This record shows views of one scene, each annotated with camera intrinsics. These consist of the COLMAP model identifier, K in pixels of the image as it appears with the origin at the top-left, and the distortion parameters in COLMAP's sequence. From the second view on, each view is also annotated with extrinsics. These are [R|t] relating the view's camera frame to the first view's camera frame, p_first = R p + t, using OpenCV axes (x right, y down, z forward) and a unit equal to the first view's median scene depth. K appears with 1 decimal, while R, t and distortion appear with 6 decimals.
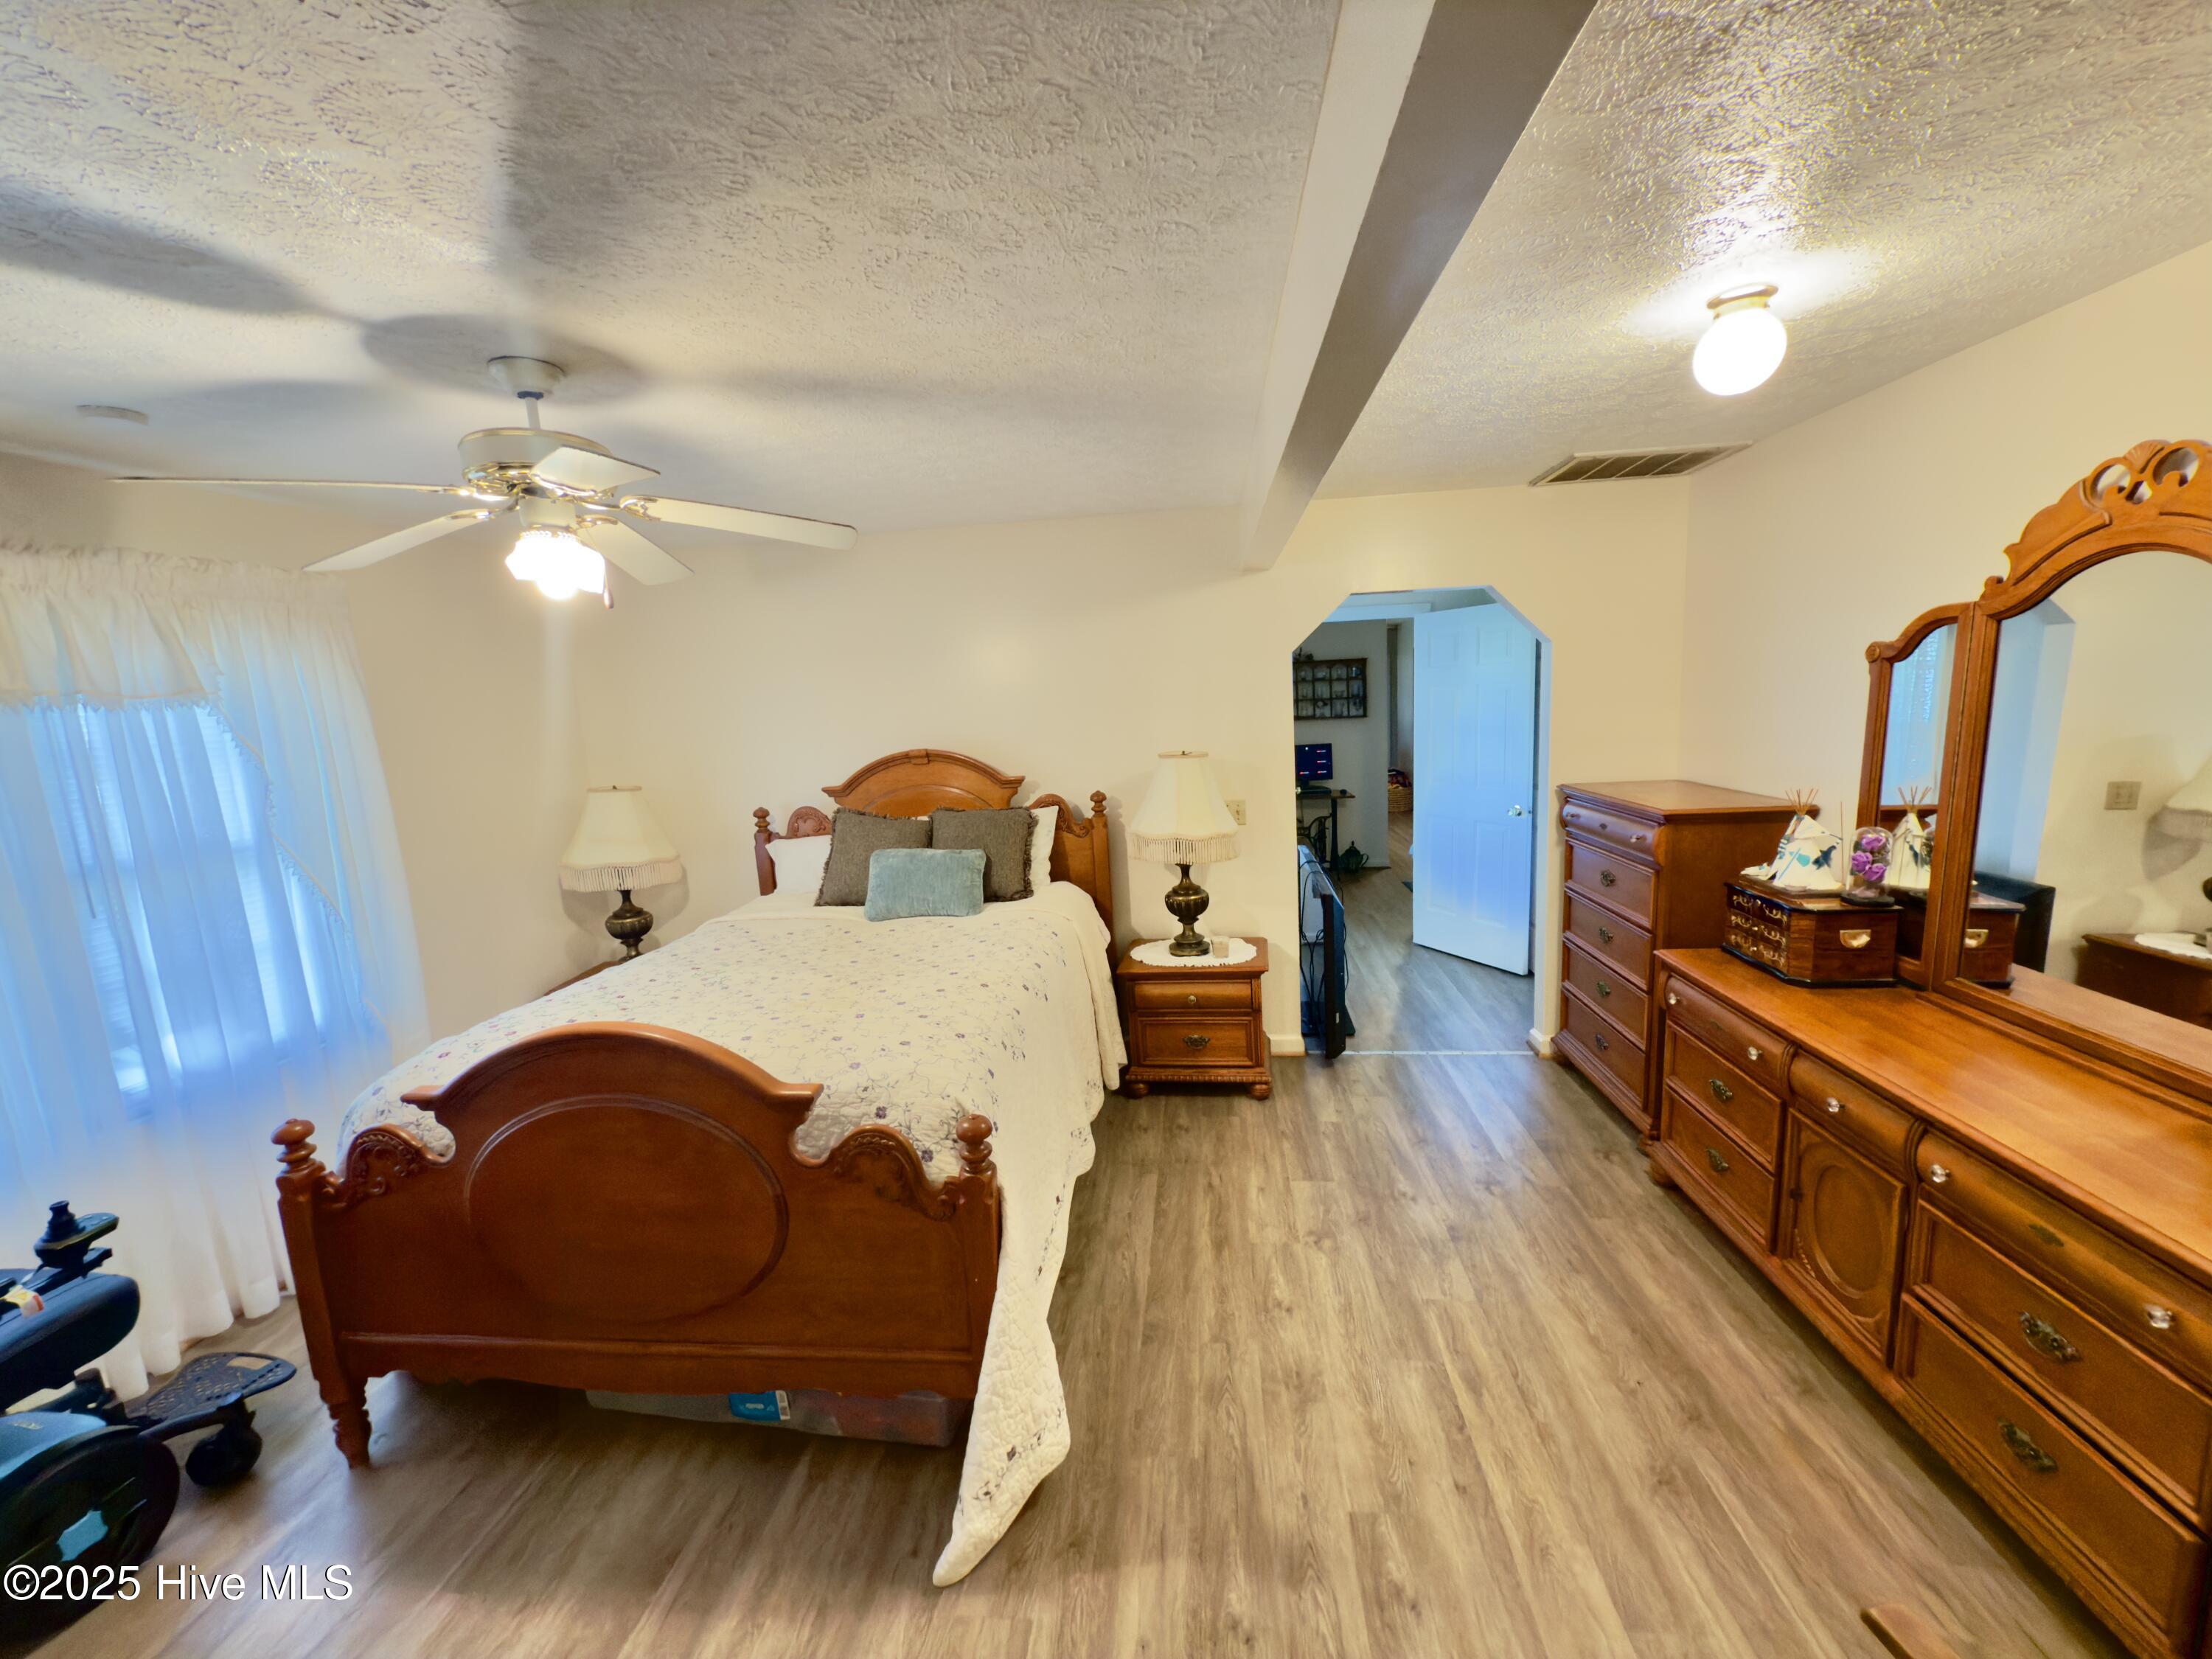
lens RADIAL K [[879.7, 0, 1111.6], [0, 879.7, 835.2], [0, 0, 1]] dist [0.002159, -0.000145]
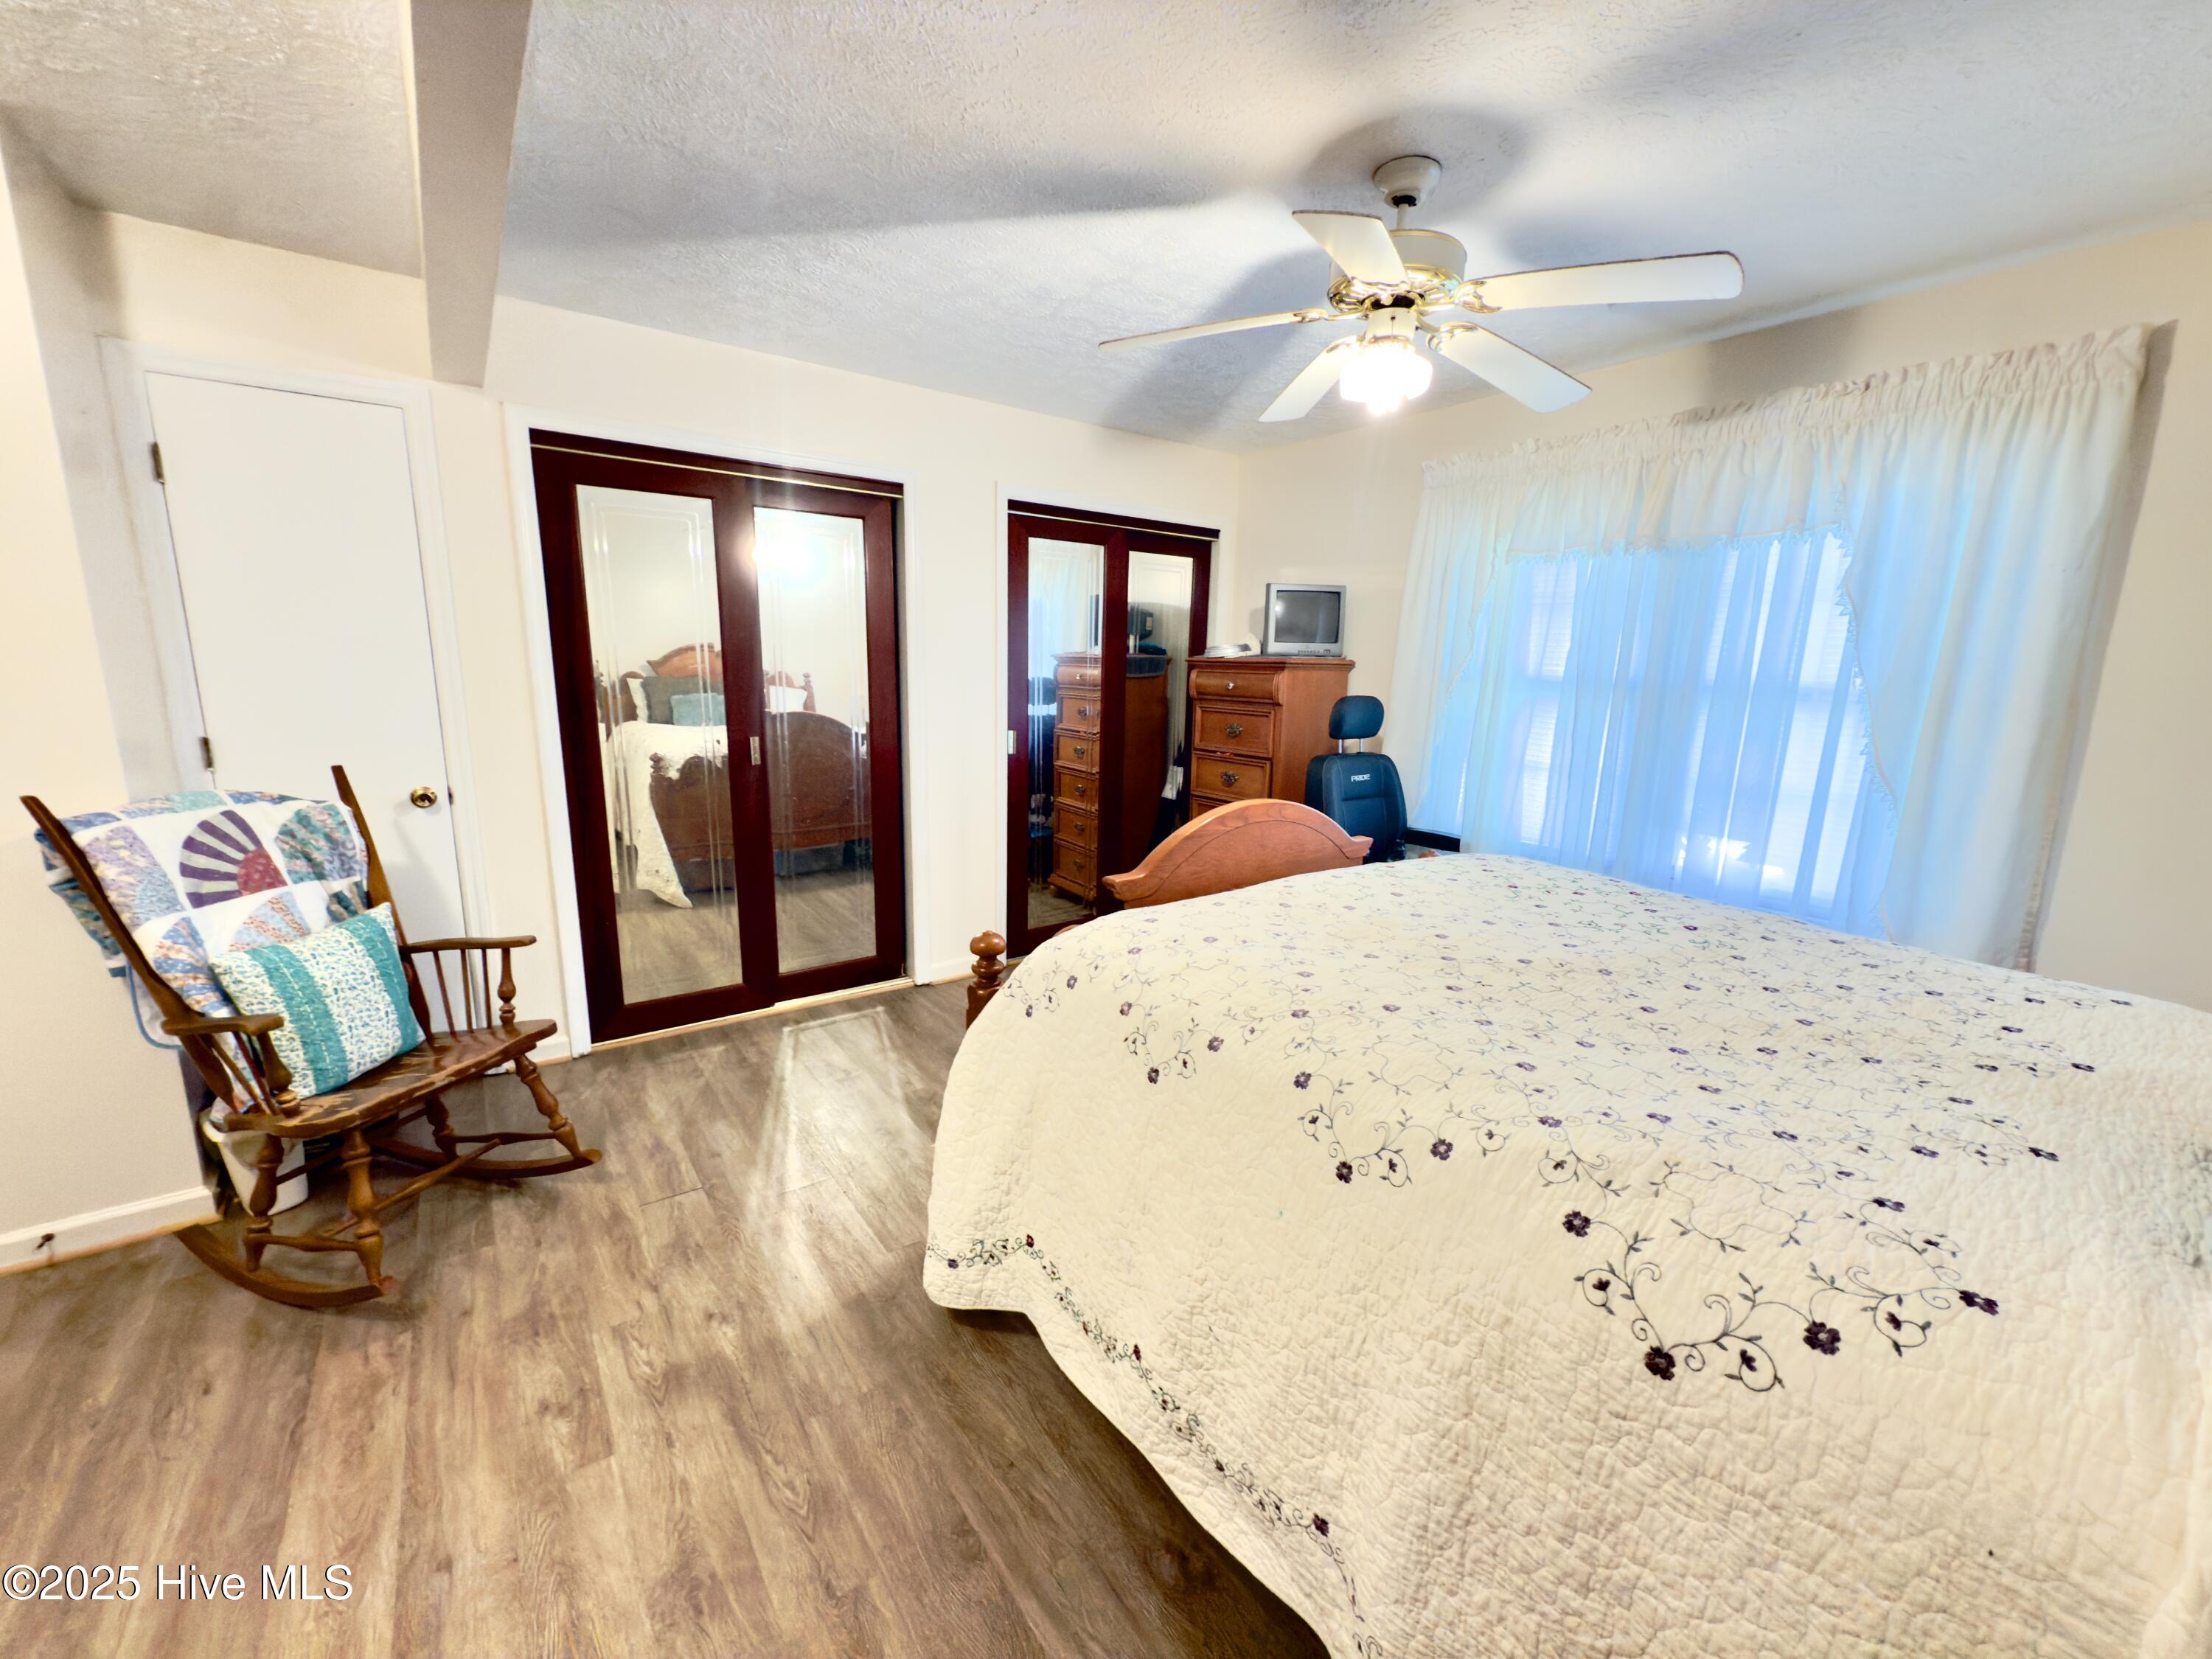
lens RADIAL K [[879.7, 0, 1111.6], [0, 879.7, 835.2], [0, 0, 1]] dist [0.002159, -0.000145]
pose [[-0.741477, 0.166976, -0.649870, 0.246594], [-0.088489, 0.935747, 0.341390, -0.093849], [0.665118, 0.310639, -0.679060, 1.157443]]
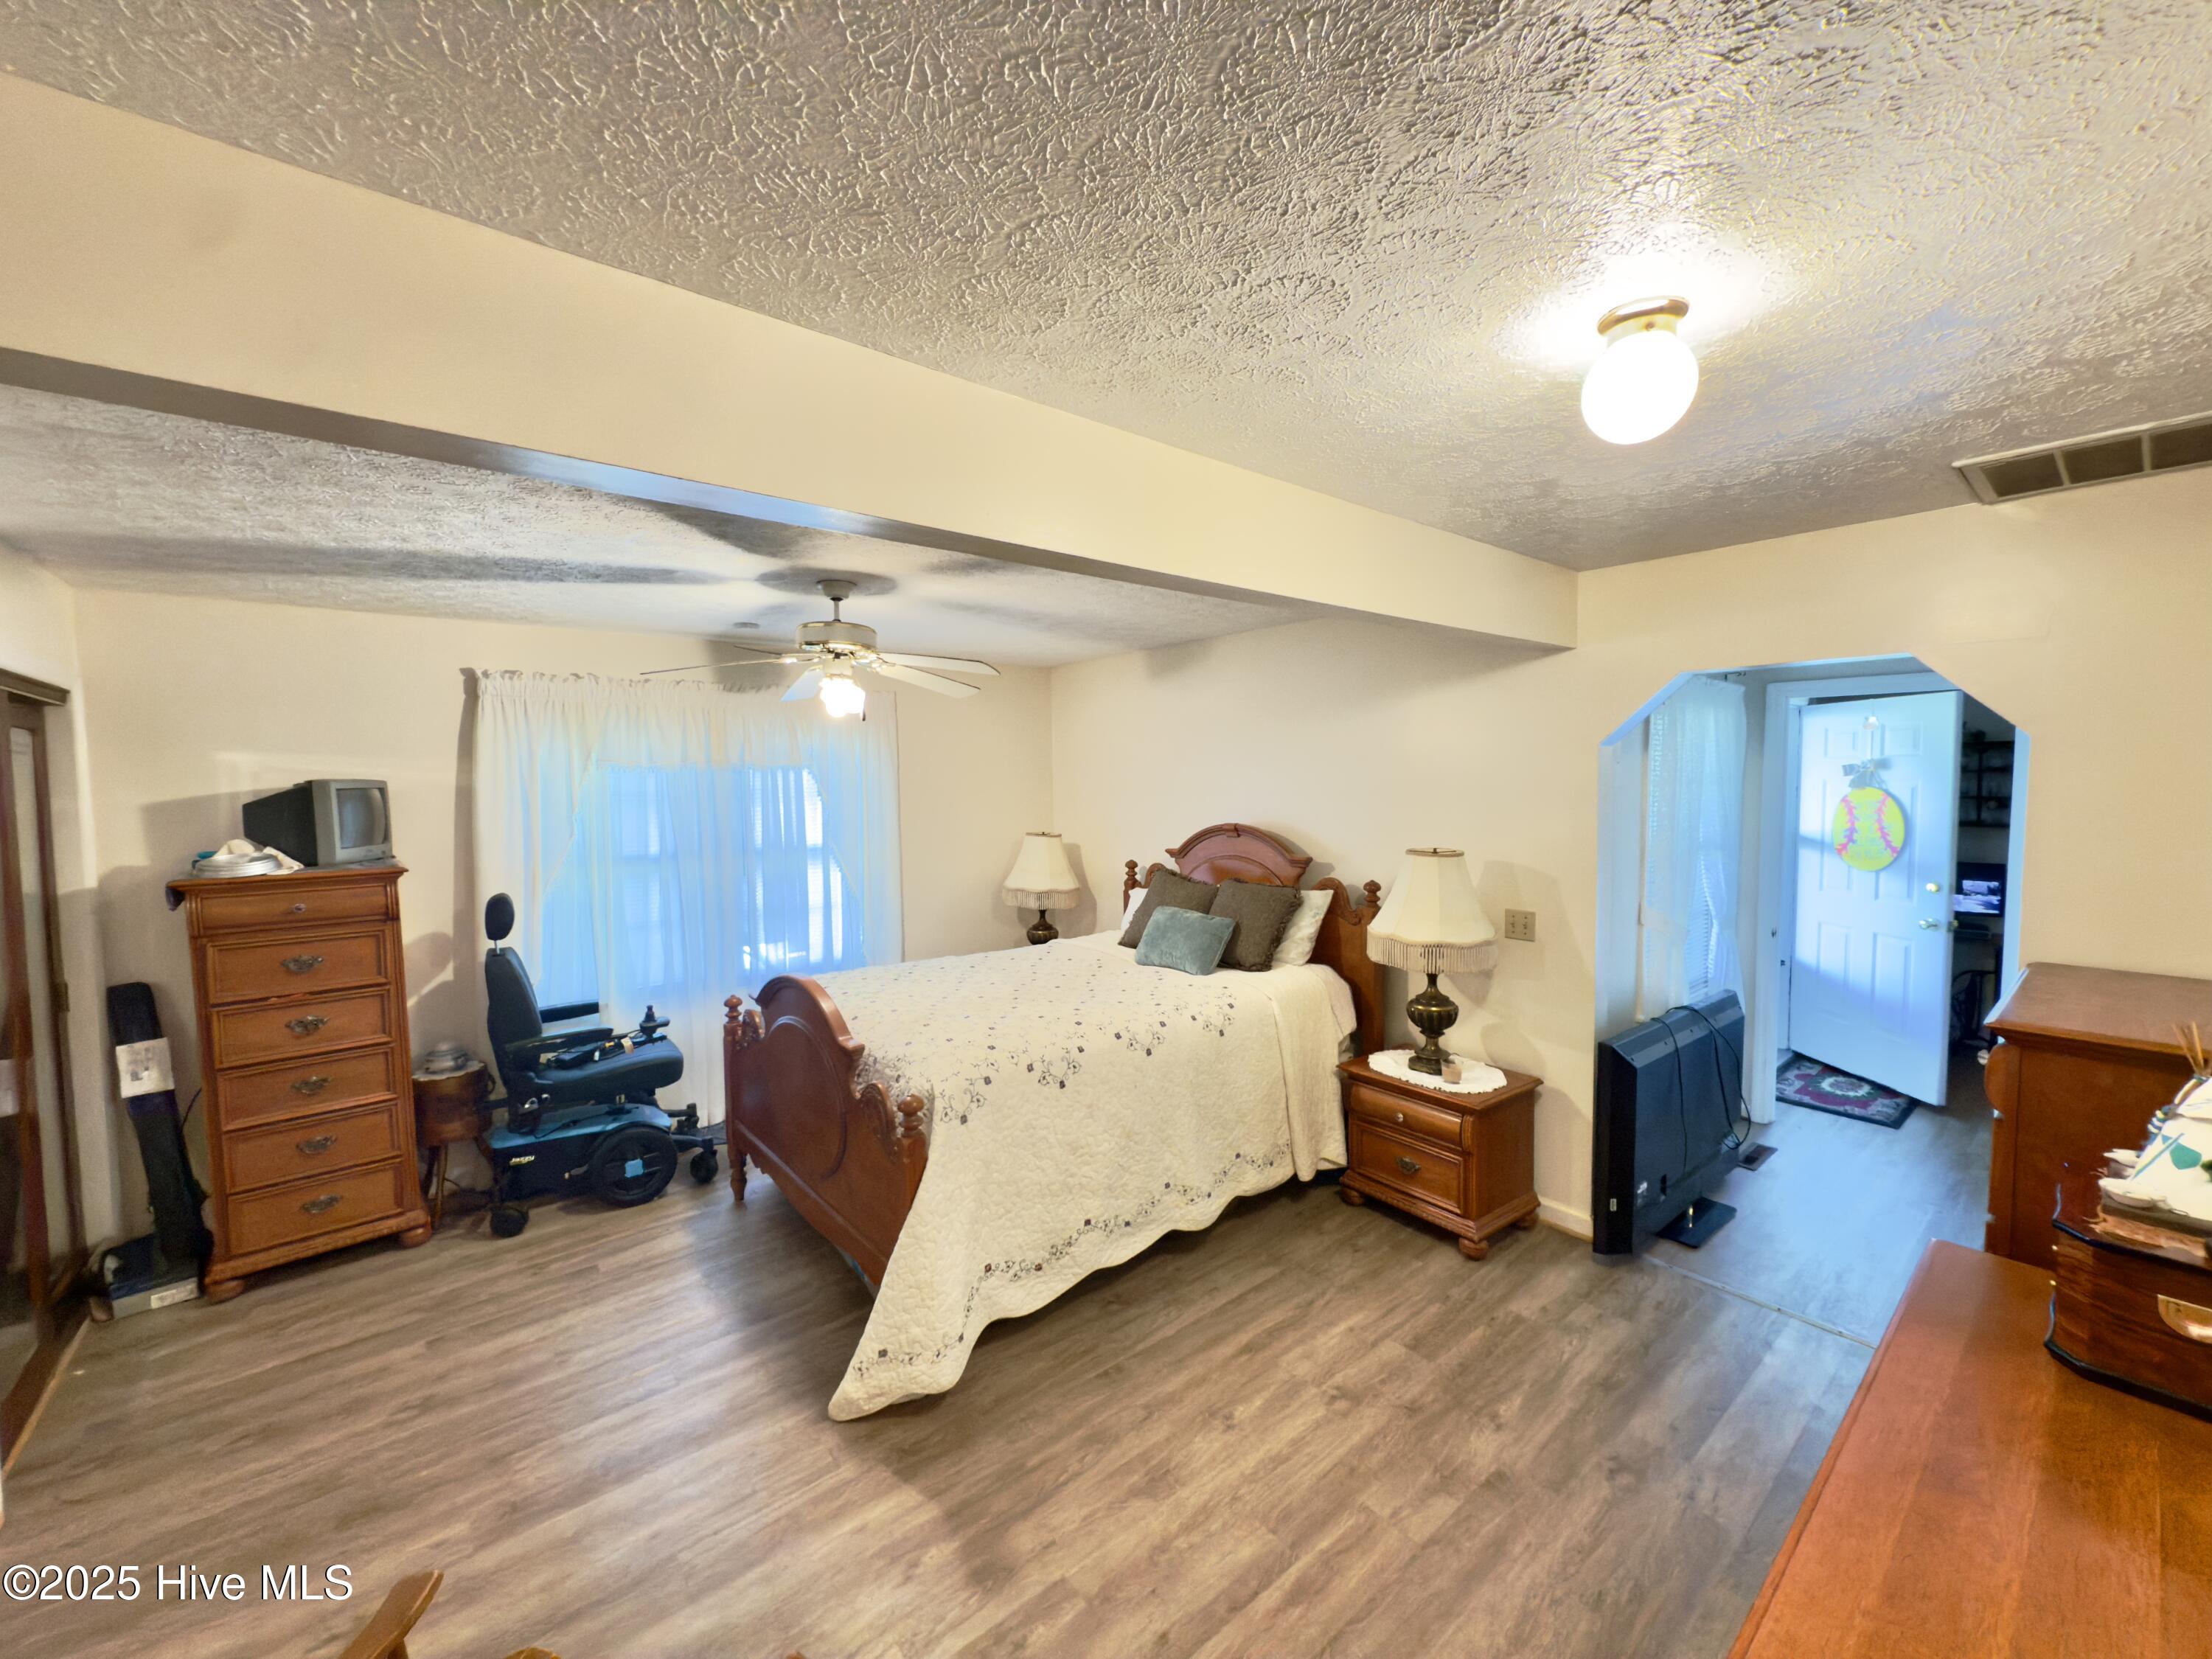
lens RADIAL K [[879.7, 0, 1111.6], [0, 879.7, 835.2], [0, 0, 1]] dist [0.002159, -0.000145]
pose [[0.716679, 0.090935, -0.691449, 0.642646], [-0.136847, 0.990525, -0.011573, -0.070676], [0.683845, 0.102917, 0.722332, 0.125635]]
